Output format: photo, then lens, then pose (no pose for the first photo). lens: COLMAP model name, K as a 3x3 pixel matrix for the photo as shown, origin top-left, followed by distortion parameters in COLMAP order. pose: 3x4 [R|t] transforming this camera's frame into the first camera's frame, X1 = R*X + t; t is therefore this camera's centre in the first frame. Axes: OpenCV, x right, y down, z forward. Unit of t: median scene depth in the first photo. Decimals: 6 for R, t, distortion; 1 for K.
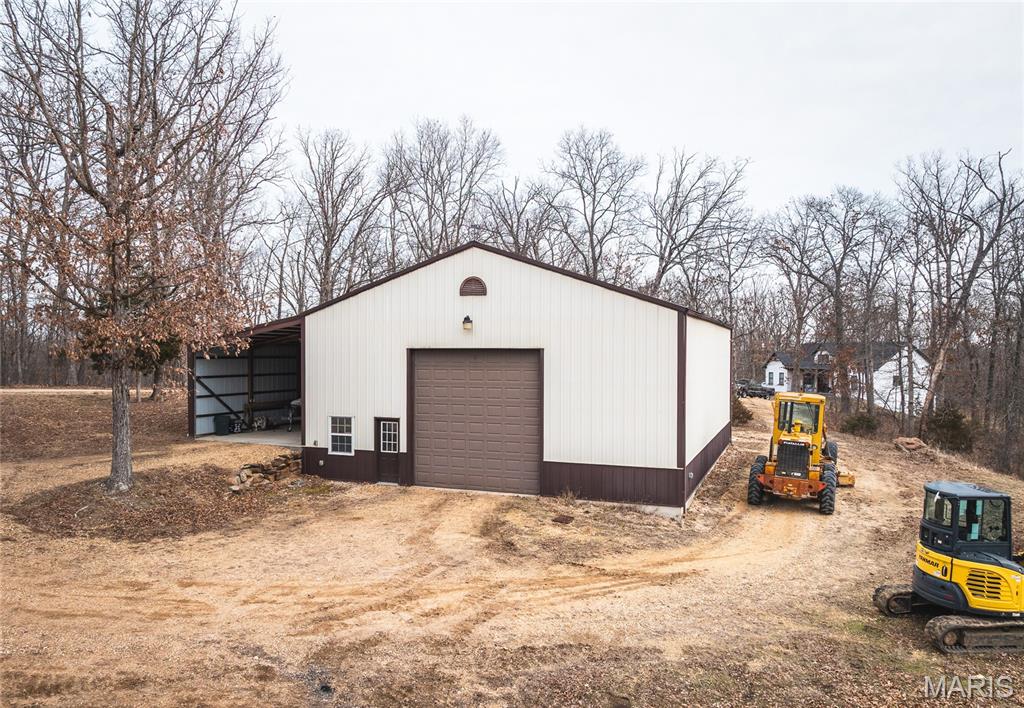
lens RADIAL K [[747.3, 0, 512.0], [0, 747.3, 354.0], [0, 0, 1]] dist [-0.041363, -0.000151]
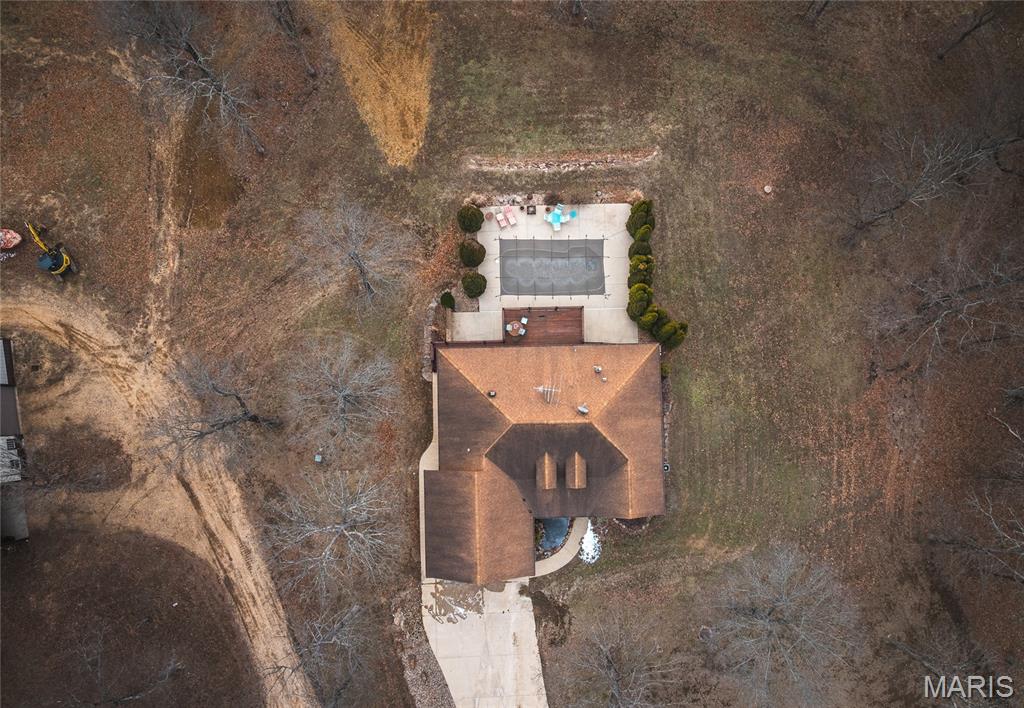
lens RADIAL K [[705.7, 0, 516.3], [0, 705.7, 373.2], [0, 0, 1]] dist [-0.045248, 0.018333]
pose [[-0.509959, -0.859220, 0.041032, -1.034313], [0.010664, 0.041382, 0.999086, -2.509105], [-0.860133, 0.509930, -0.011940, -0.710545]]
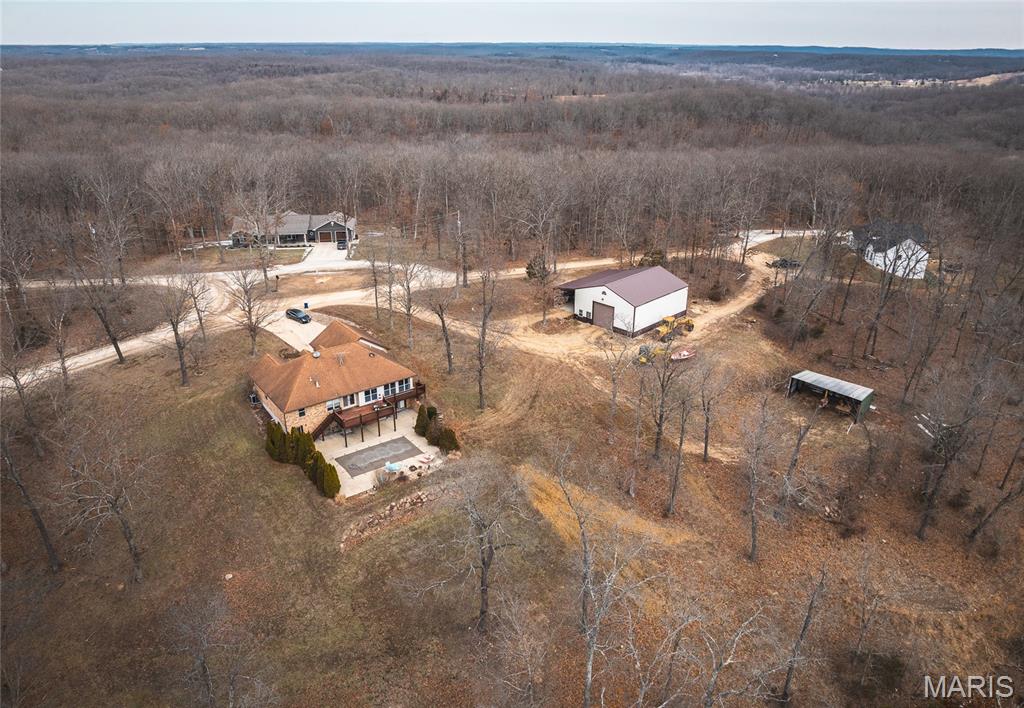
lens RADIAL K [[705.7, 0, 516.3], [0, 705.7, 373.2], [0, 0, 1]] dist [-0.045248, 0.018333]
pose [[0.916168, 0.171459, -0.362267, 1.318329], [-0.003850, 0.907598, 0.419824, -1.708863], [0.400775, -0.383234, 0.832172, -3.735182]]
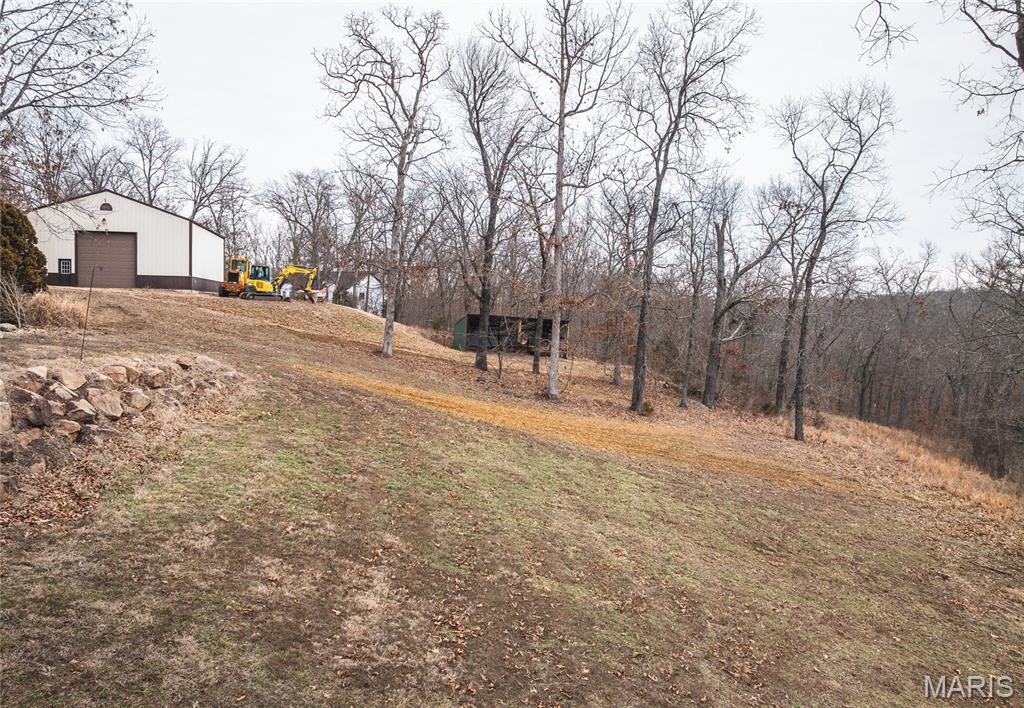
lens RADIAL K [[747.3, 0, 512.0], [0, 747.3, 354.0], [0, 0, 1]] dist [-0.041363, -0.000151]
pose [[0.837593, -0.015021, 0.546088, -0.272384], [-0.020034, 0.998105, 0.058183, 0.236059], [-0.545927, -0.059674, 0.835705, -1.886156]]
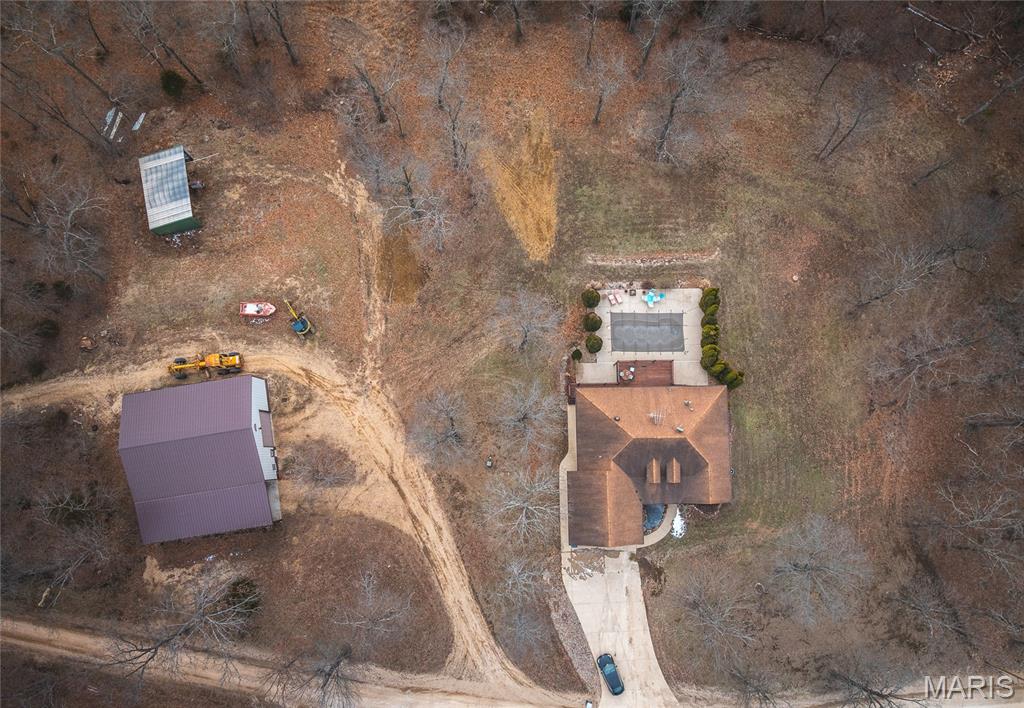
lens RADIAL K [[705.2, 0, 513.4], [0, 705.2, 376.5], [0, 0, 1]] dist [-0.038520, -0.000956]
pose [[-0.504022, -0.858614, 0.093509, -0.837079], [0.011618, 0.101517, 0.994766, -3.705617], [-0.863613, 0.502470, -0.041192, -0.130385]]
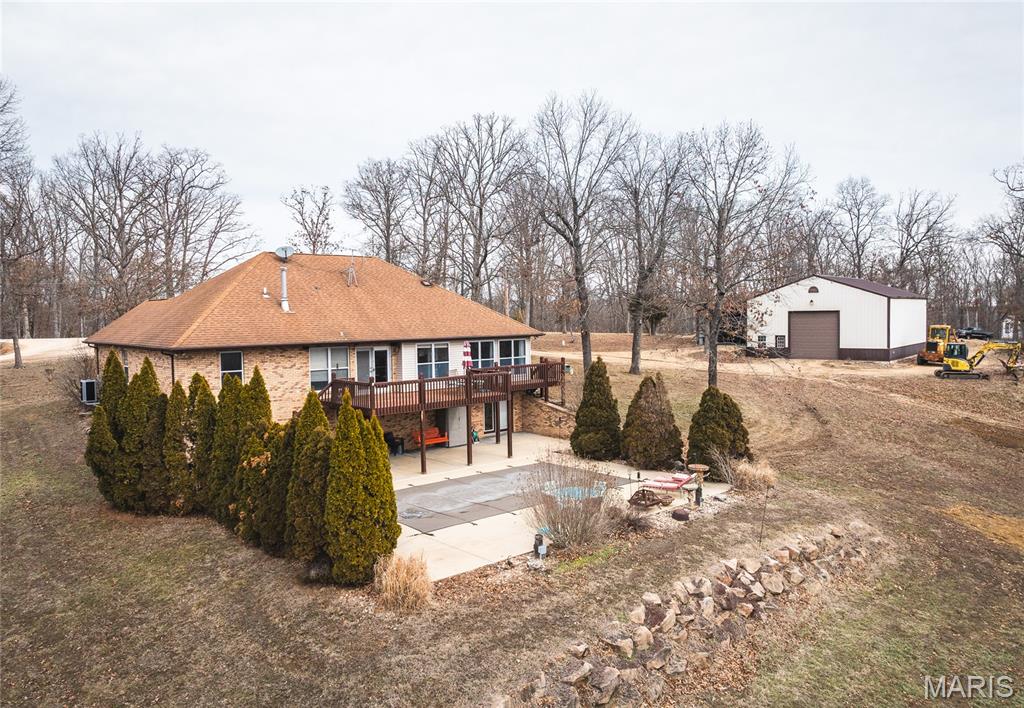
lens RADIAL K [[747.3, 0, 512.0], [0, 747.3, 354.0], [0, 0, 1]] dist [-0.041363, -0.000151]
pose [[0.946383, -0.002553, -0.323036, -0.232001], [0.019549, 0.998589, 0.049379, -0.005192], [0.322454, -0.053046, 0.945098, -2.148190]]
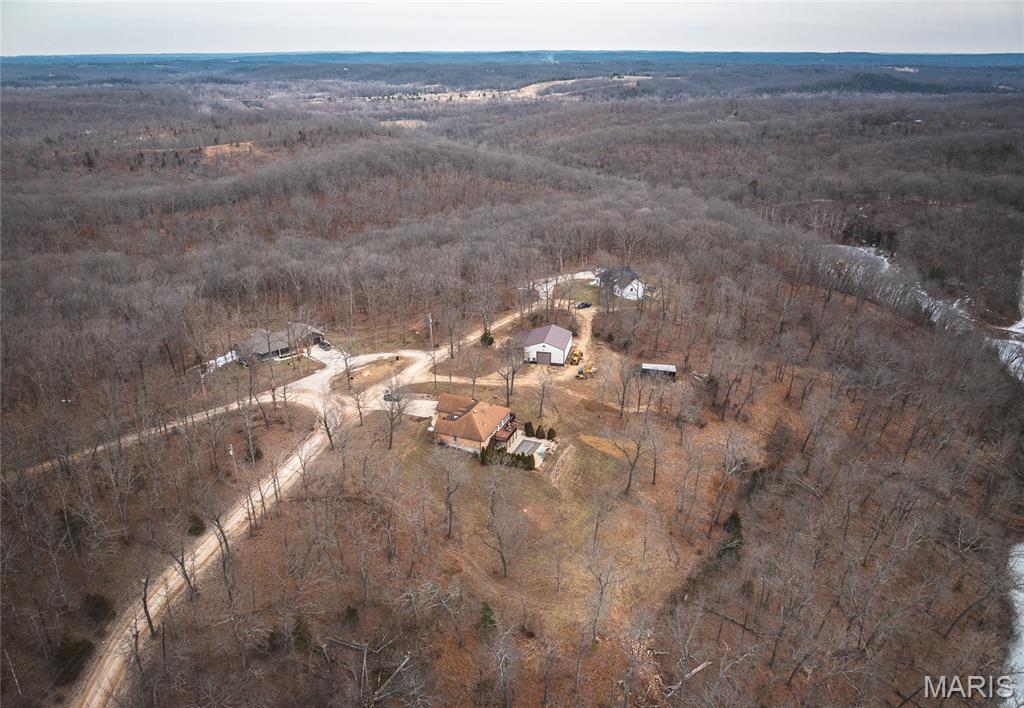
lens RADIAL K [[705.2, 0, 513.4], [0, 705.2, 376.5], [0, 0, 1]] dist [-0.038520, -0.000956]
pose [[0.990071, -0.062739, 0.125787, -1.683348], [0.005334, 0.910990, 0.412395, -3.651054], [-0.140464, -0.407629, 0.902279, -7.700283]]
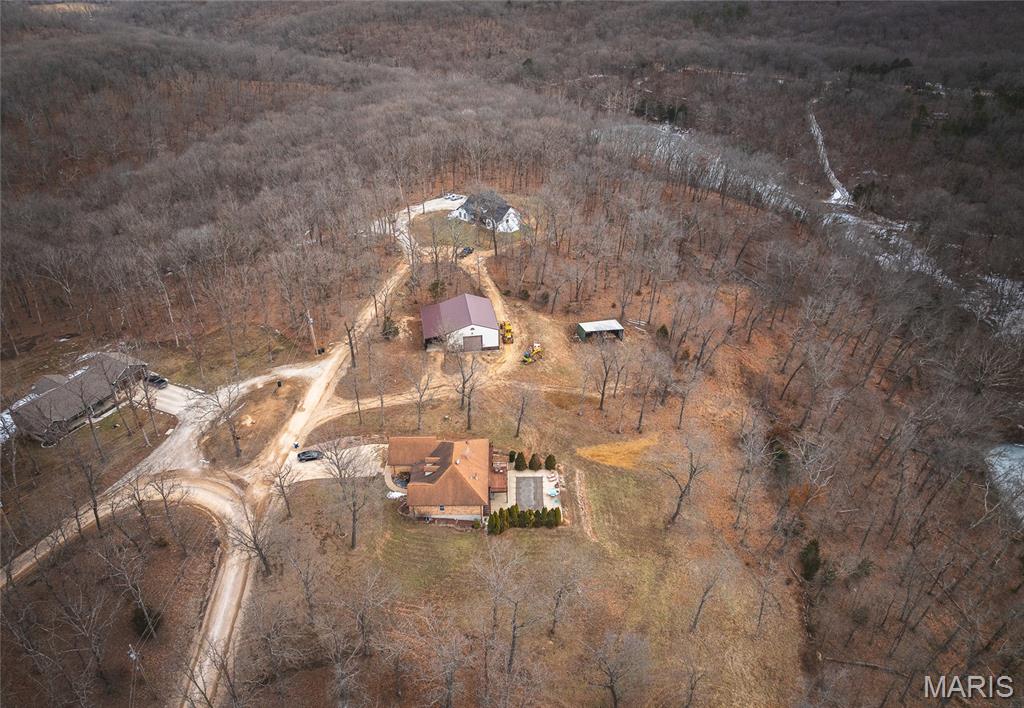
lens RADIAL K [[705.2, 0, 513.4], [0, 705.2, 376.5], [0, 0, 1]] dist [-0.038520, -0.000956]
pose [[0.862675, -0.279926, 0.421229, -2.904479], [0.001032, 0.833837, 0.552010, -3.718154], [-0.505758, -0.475770, 0.719619, -4.705854]]
